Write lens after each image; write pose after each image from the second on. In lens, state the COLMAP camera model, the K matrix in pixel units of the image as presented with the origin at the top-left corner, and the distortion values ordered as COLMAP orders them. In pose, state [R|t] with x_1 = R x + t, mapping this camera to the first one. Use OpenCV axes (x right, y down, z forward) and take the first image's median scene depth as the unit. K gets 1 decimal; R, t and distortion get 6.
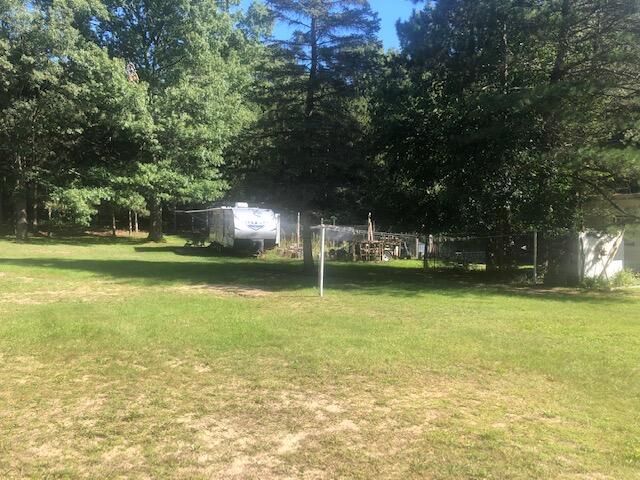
lens RADIAL K [[517.1, 0, 315.2], [0, 517.1, 235.6], [0, 0, 1]] dist [0.033814, -0.043925]
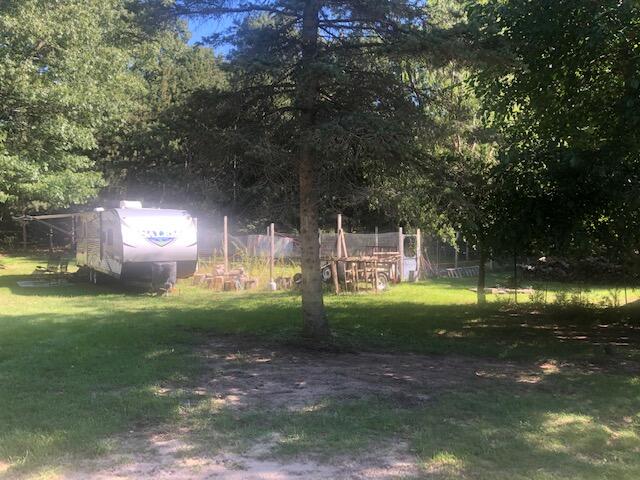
lens RADIAL K [[517.1, 0, 310.5], [0, 517.1, 239.0], [0, 0, 1]] dist [0.033814, -0.043925]
pose [[0.975799, -0.025815, 0.217138, -0.113061], [0.029314, 0.999487, -0.012908, -0.008683], [-0.216694, 0.018961, 0.976055, 0.577146]]
